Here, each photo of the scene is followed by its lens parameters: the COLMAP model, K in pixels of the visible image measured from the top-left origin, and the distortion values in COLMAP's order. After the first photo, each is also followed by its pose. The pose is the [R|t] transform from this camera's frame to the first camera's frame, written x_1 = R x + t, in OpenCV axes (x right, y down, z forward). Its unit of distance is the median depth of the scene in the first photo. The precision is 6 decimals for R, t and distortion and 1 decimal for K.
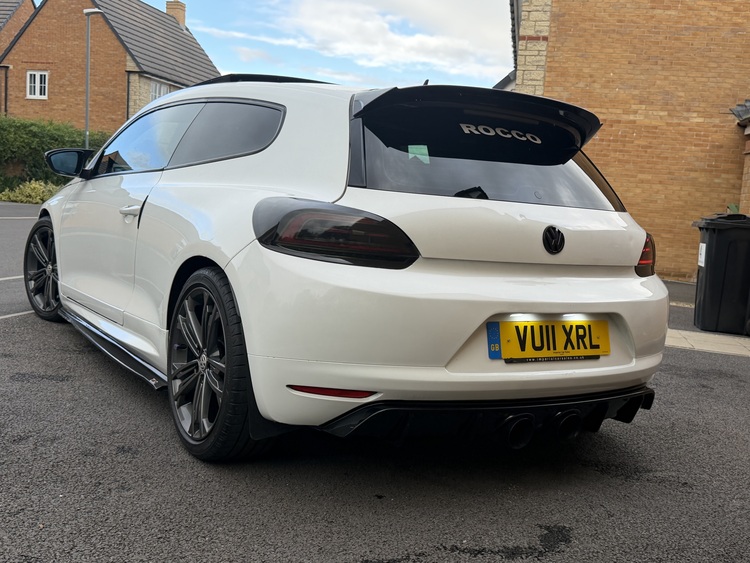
lens RADIAL K [[792.6, 0, 375.0], [0, 792.6, 281.5], [0, 0, 1]] dist [0.188232, -0.425005]
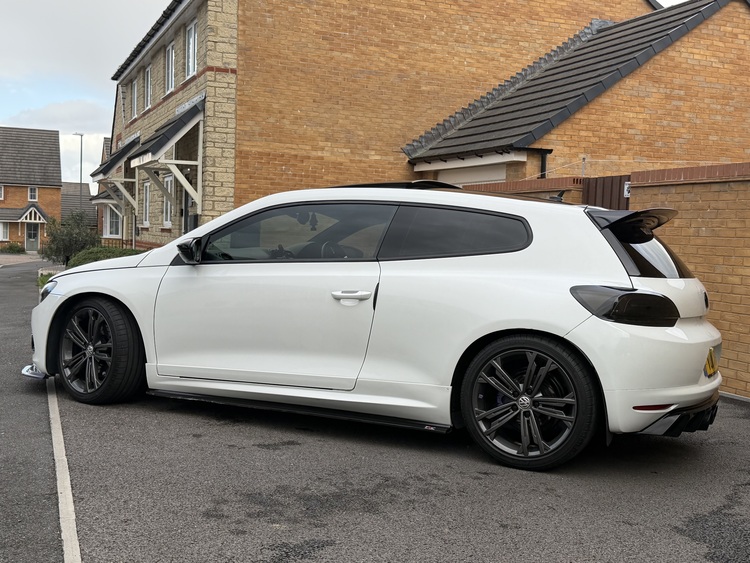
lens RADIAL K [[947.7, 0, 375.0], [0, 947.7, 281.5], [0, 0, 1]] dist [0.219117, -0.533397]
pose [[0.844528, -0.063486, 0.531735, -0.942392], [0.079270, 0.996829, -0.006884, -0.087245], [-0.529613, 0.047964, 0.846883, -0.212167]]
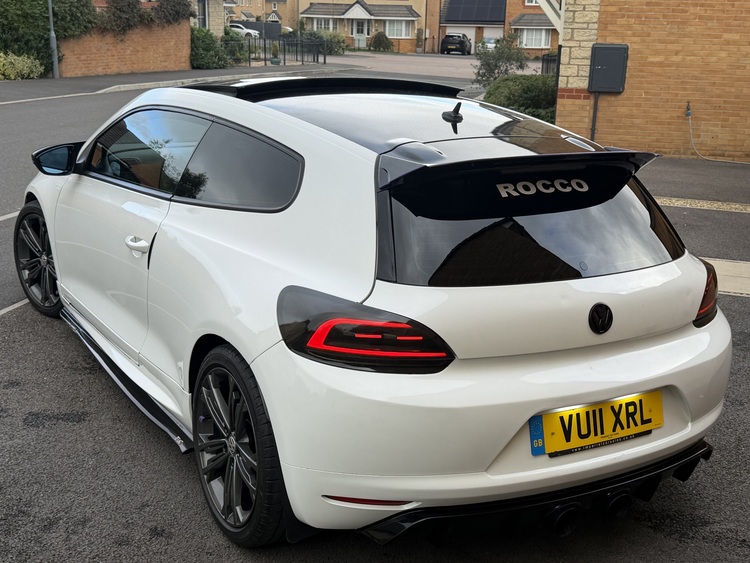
lens RADIAL K [[947.7, 0, 375.0], [0, 947.7, 281.5], [0, 0, 1]] dist [0.219117, -0.533397]
pose [[0.998797, -0.033663, -0.035667, 0.002168], [0.038974, 0.986253, 0.160580, -0.191886], [0.029771, -0.161776, 0.986378, -0.065299]]
